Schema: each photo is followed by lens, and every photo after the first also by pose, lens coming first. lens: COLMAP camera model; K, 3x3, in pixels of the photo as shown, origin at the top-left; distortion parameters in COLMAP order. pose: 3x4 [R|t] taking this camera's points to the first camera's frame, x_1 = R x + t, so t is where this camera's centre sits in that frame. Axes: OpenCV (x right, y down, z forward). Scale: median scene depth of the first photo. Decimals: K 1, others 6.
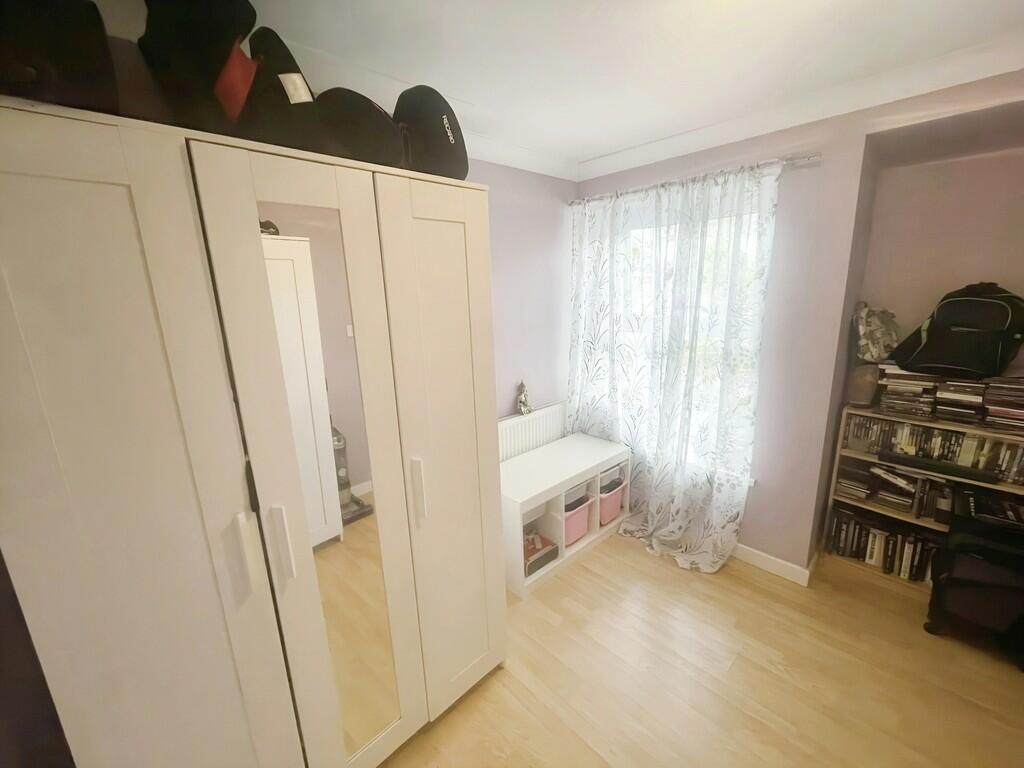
lens RADIAL K [[414.7, 0, 514.0], [0, 414.7, 382.1], [0, 0, 1]] dist [-0.000671, -0.000293]
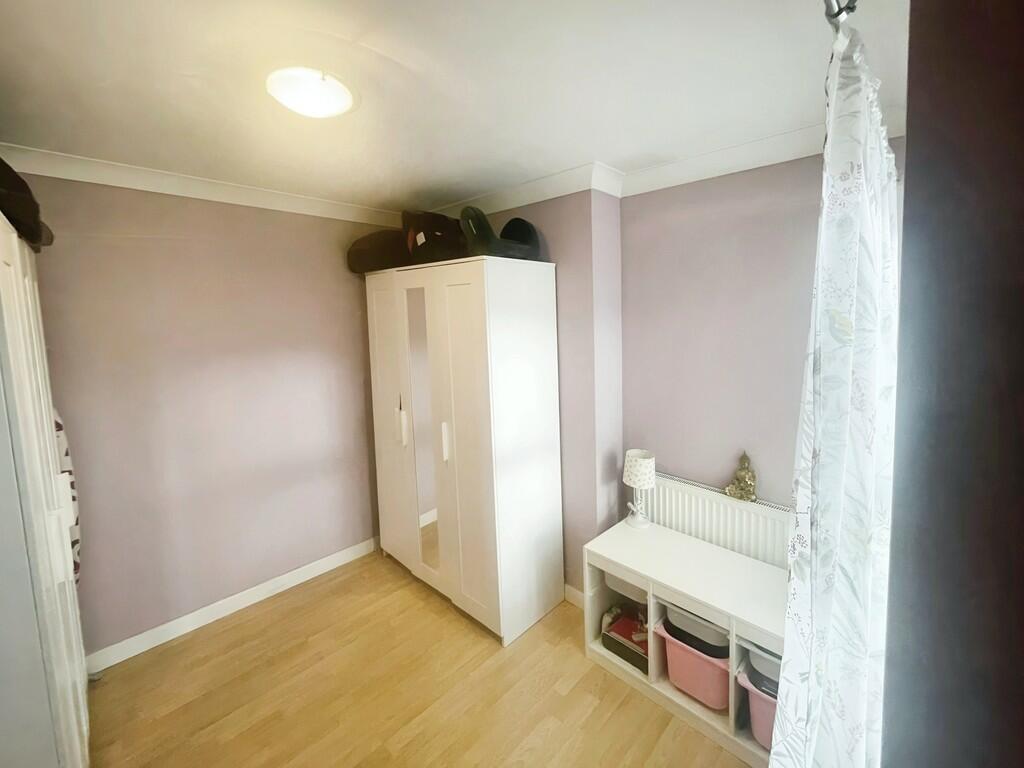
lens RADIAL K [[414.7, 0, 514.0], [0, 414.7, 382.1], [0, 0, 1]] dist [-0.000671, -0.000293]
pose [[0.029698, 0.165340, -0.985789, 0.809995], [-0.209319, 0.965386, 0.155612, -0.172127], [0.977396, 0.201723, 0.063279, 0.649284]]
